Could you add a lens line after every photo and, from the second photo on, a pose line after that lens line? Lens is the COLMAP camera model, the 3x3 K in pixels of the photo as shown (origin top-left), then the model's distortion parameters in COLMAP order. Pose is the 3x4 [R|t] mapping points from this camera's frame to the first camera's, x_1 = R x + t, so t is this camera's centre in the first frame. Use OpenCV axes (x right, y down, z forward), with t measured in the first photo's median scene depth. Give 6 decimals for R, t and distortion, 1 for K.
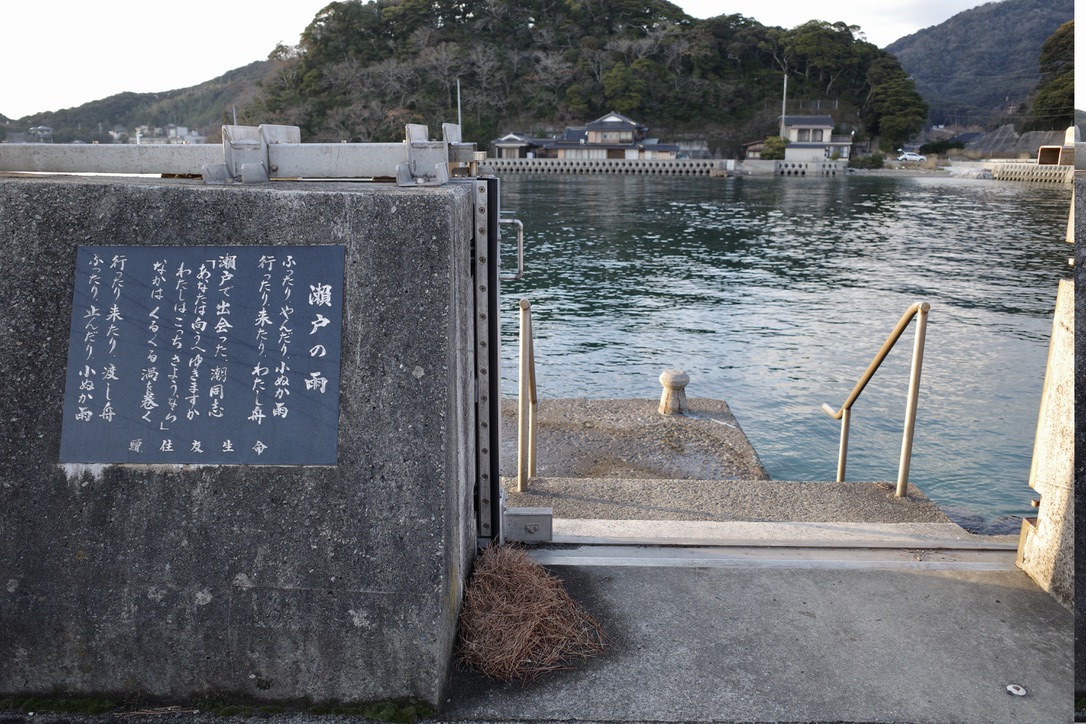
lens RADIAL K [[861.5, 0, 543.0], [0, 861.5, 362.0], [0, 0, 1]] dist [-0.064931, 0.067749]
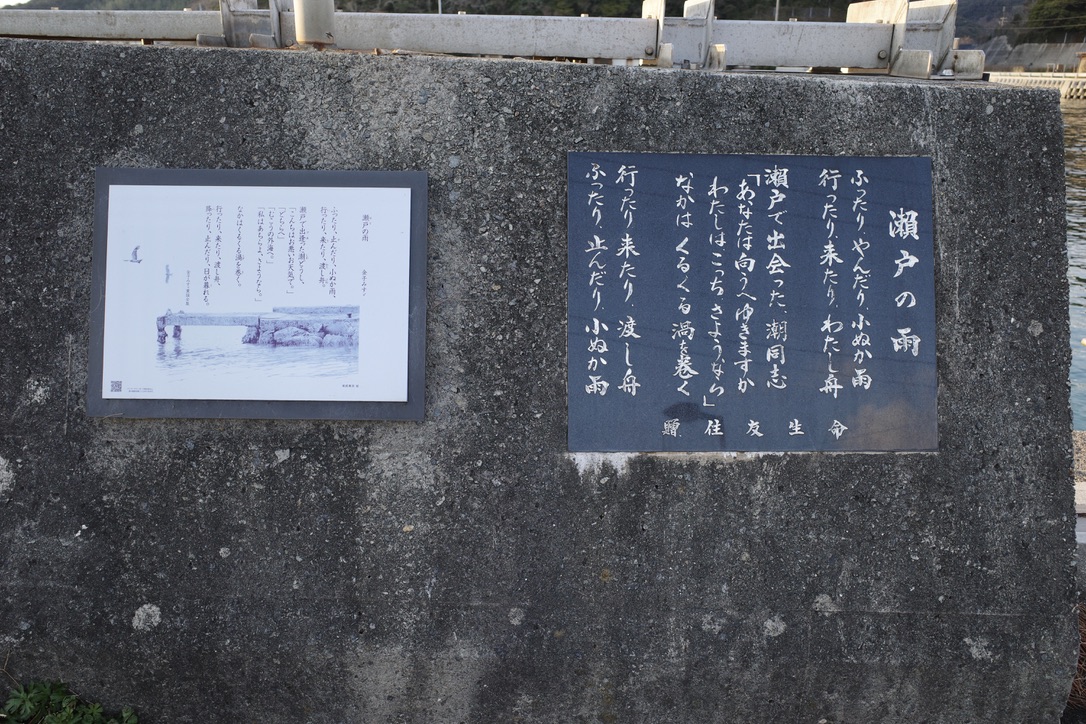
lens RADIAL K [[861.5, 0, 543.0], [0, 861.5, 362.0], [0, 0, 1]] dist [-0.064931, 0.067749]
pose [[0.999255, -0.000913, 0.038585, -0.613586], [-0.002927, 0.995049, 0.099345, -0.032122], [-0.038485, -0.099384, 0.994305, 0.266399]]
